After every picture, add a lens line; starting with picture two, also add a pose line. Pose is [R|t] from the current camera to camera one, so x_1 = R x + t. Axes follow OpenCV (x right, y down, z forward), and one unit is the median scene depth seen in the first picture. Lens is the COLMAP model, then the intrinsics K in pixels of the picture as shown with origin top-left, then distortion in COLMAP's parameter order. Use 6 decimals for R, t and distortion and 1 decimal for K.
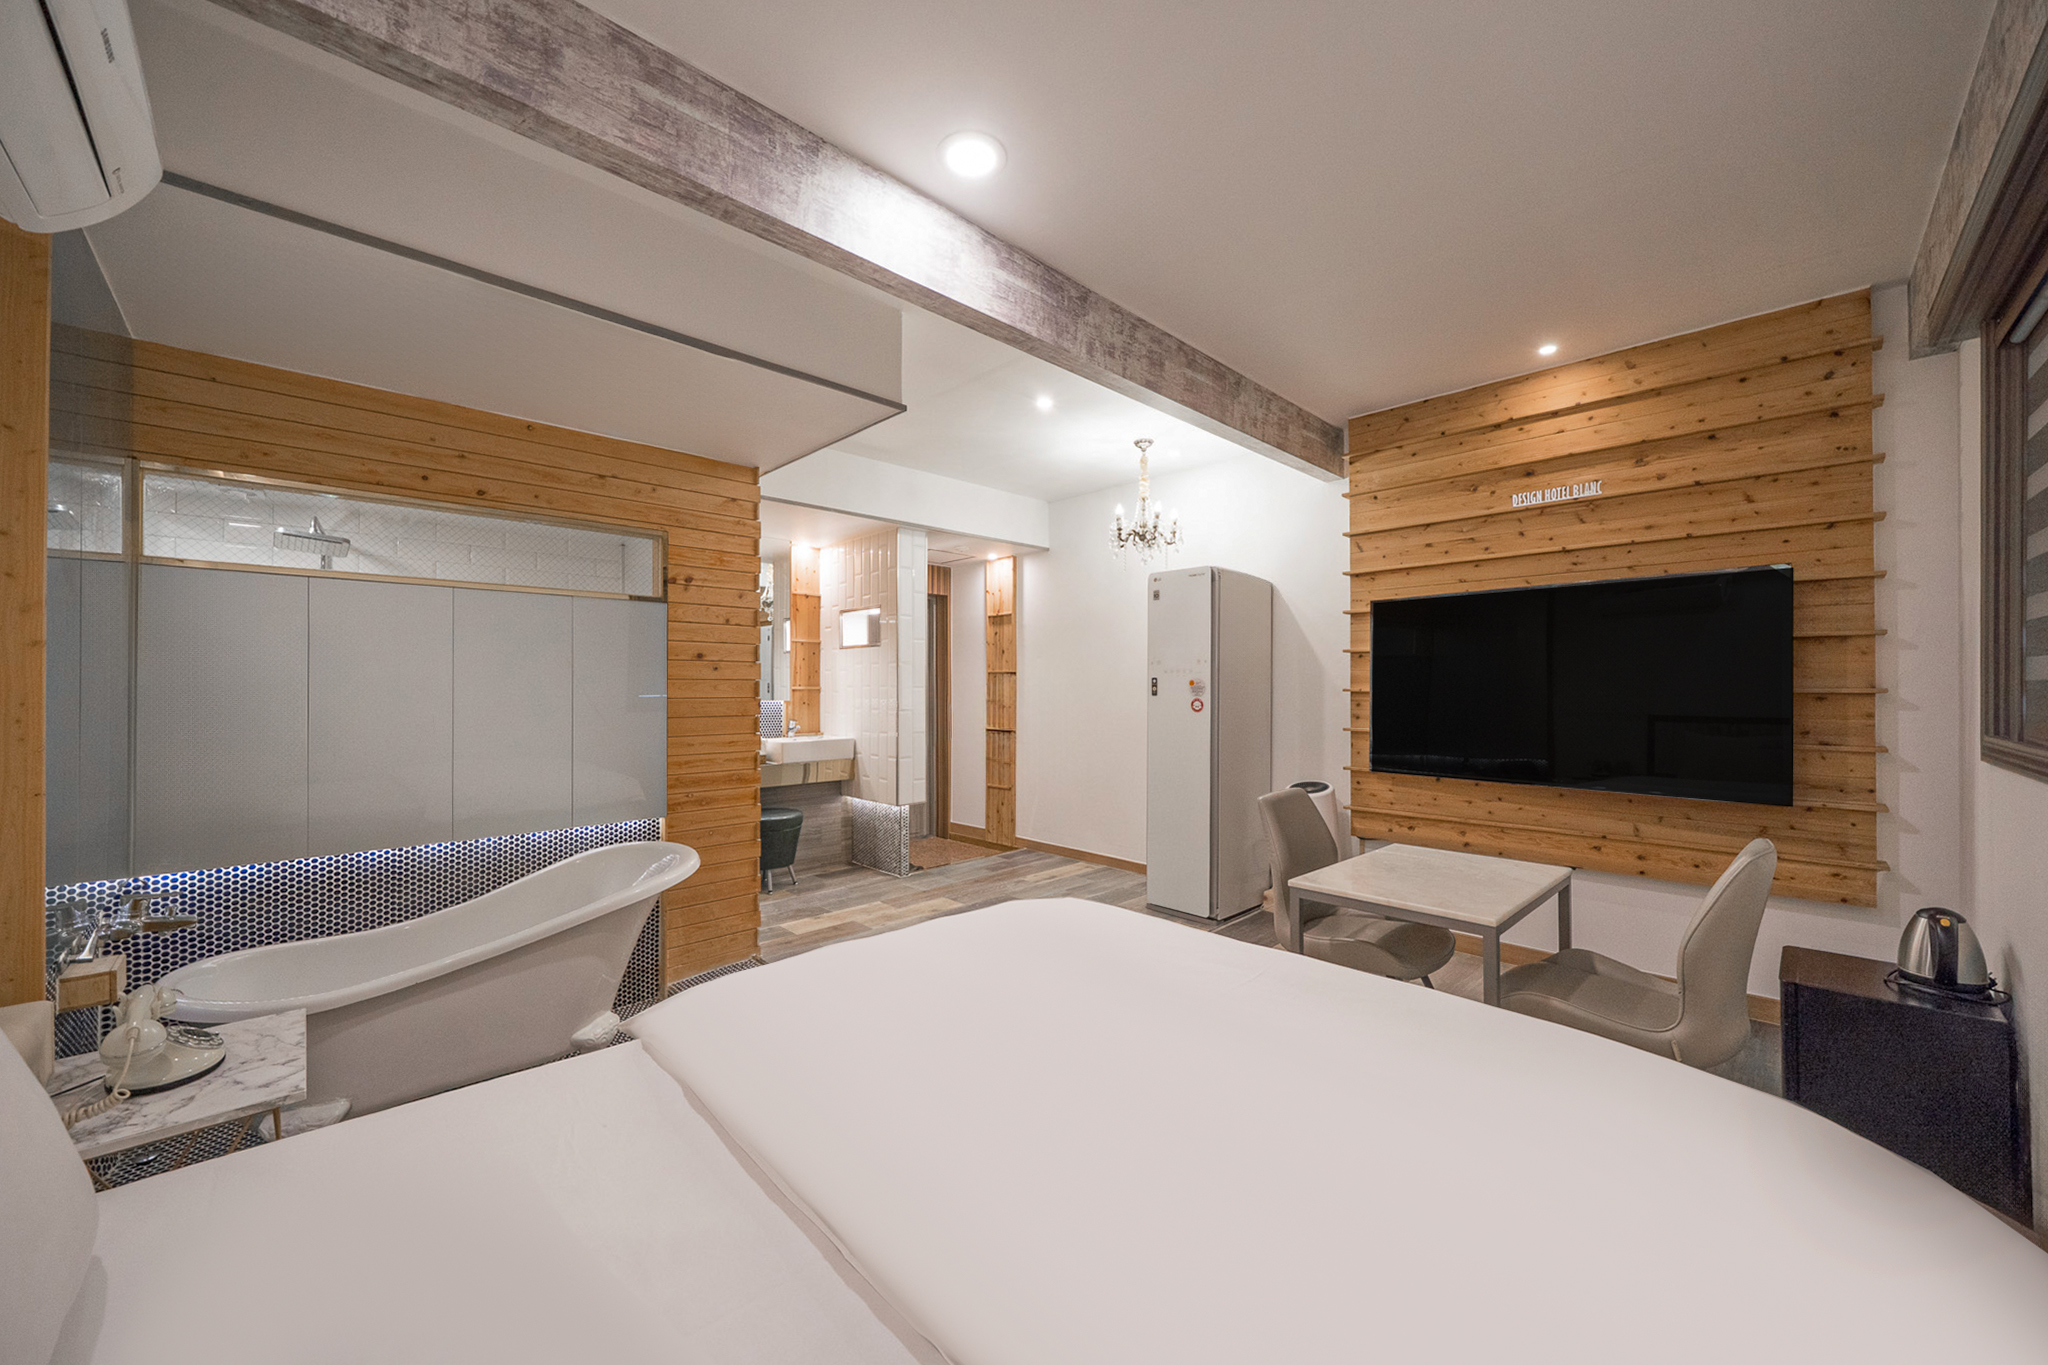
lens RADIAL K [[765.8, 0, 1022.9], [0, 765.8, 688.0], [0, 0, 1]] dist [-0.002545, -0.000104]
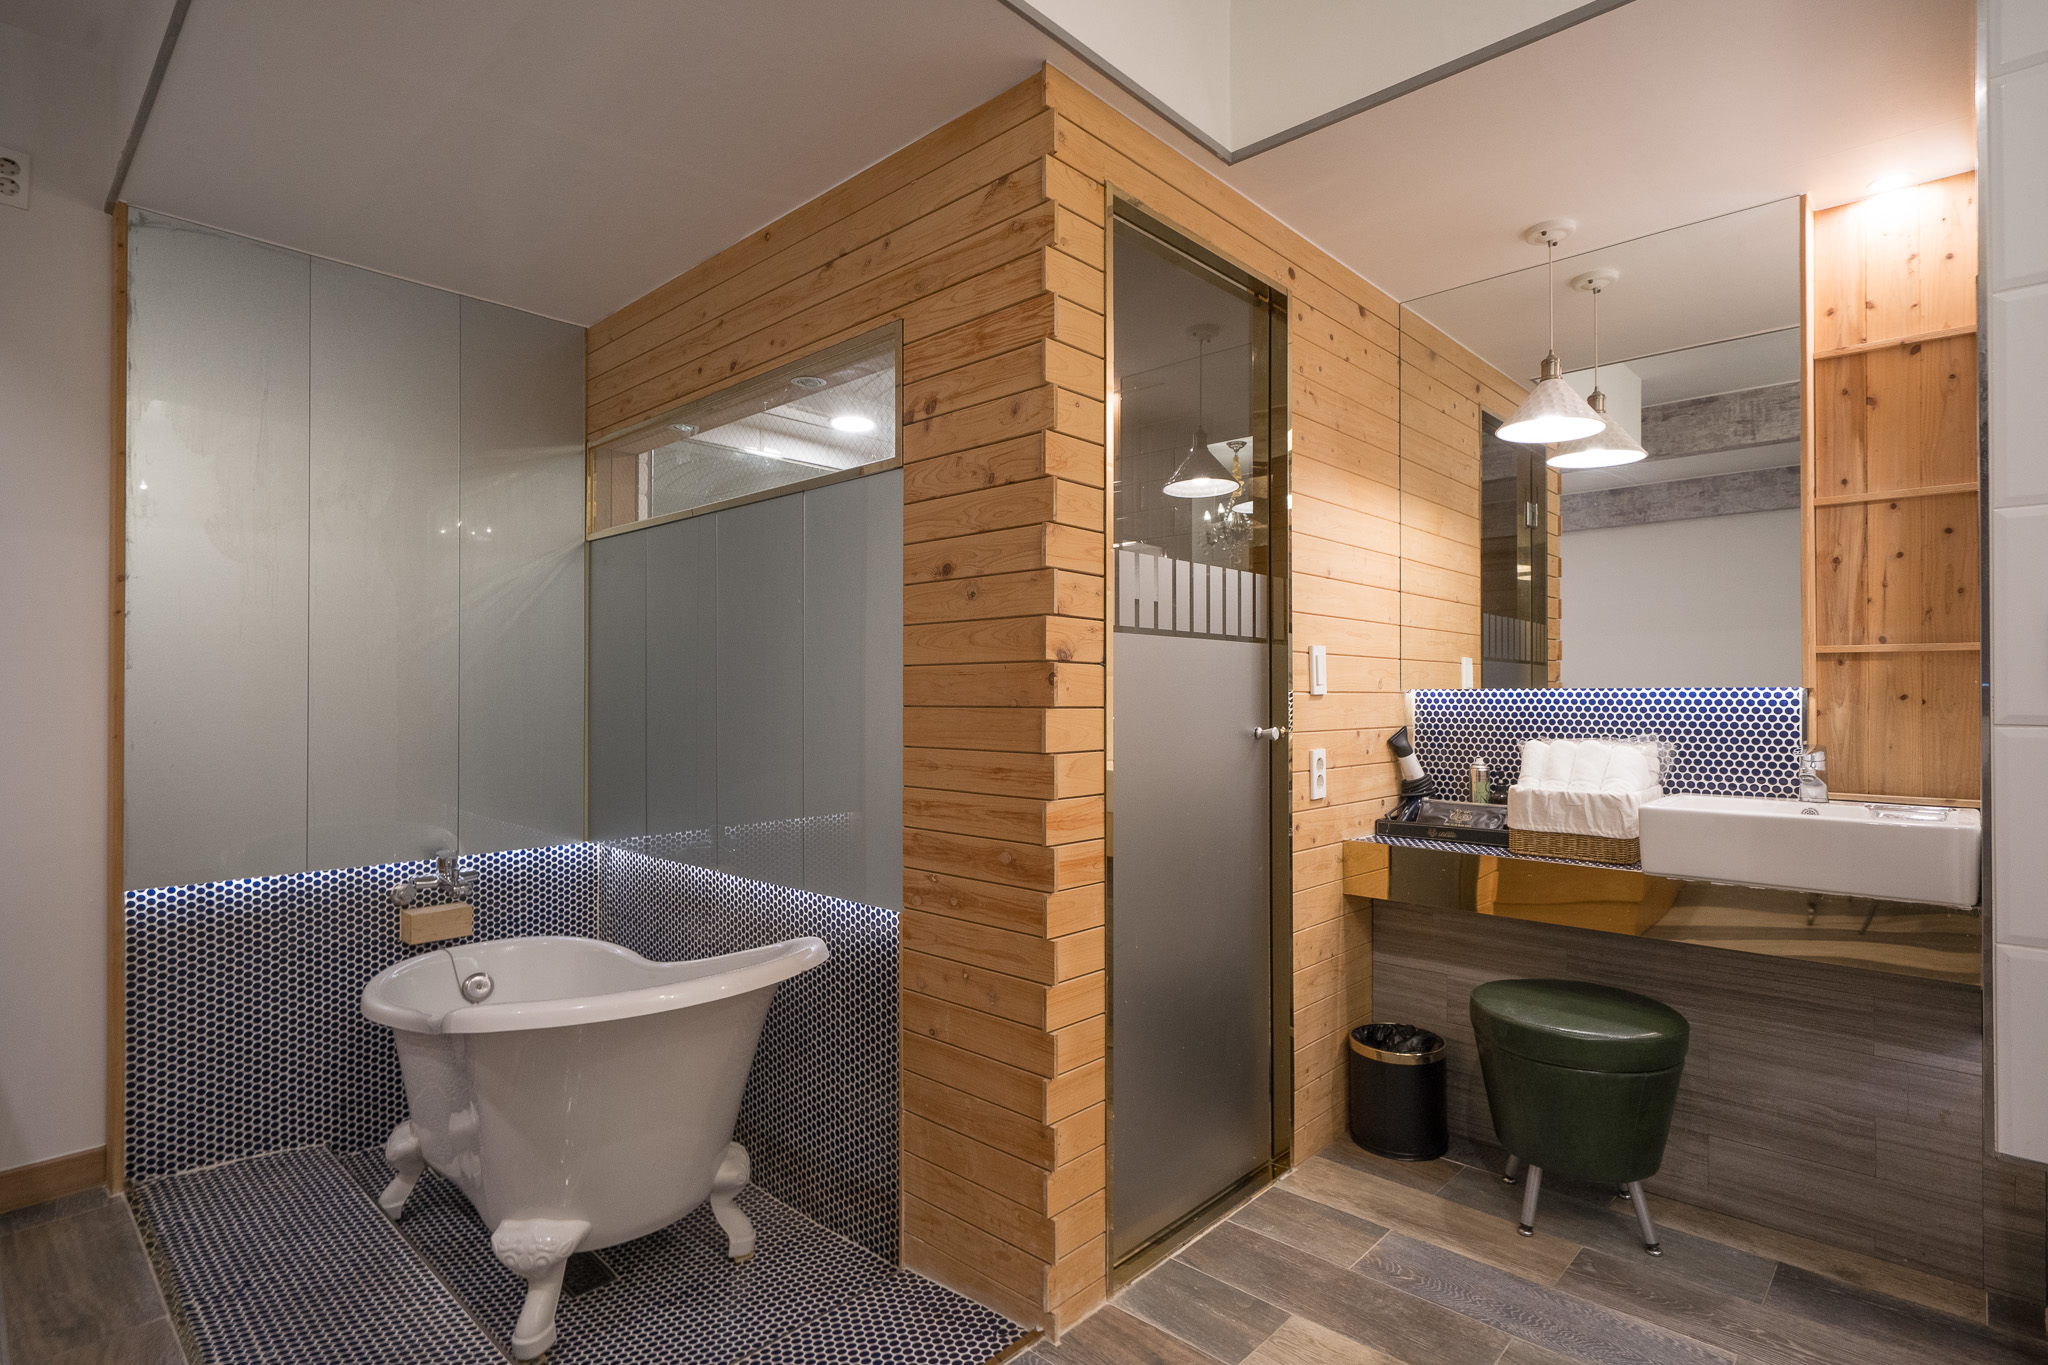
lens RADIAL K [[1014.2, 0, 1028.2], [0, 1014.2, 687.8], [0, 0, 1]] dist [0.000056, -0.000127]
pose [[0.043431, -0.006270, -0.999037, 0.168258], [-0.000797, 0.999980, -0.006311, 0.030541], [0.999056, 0.001071, 0.043425, 1.016048]]
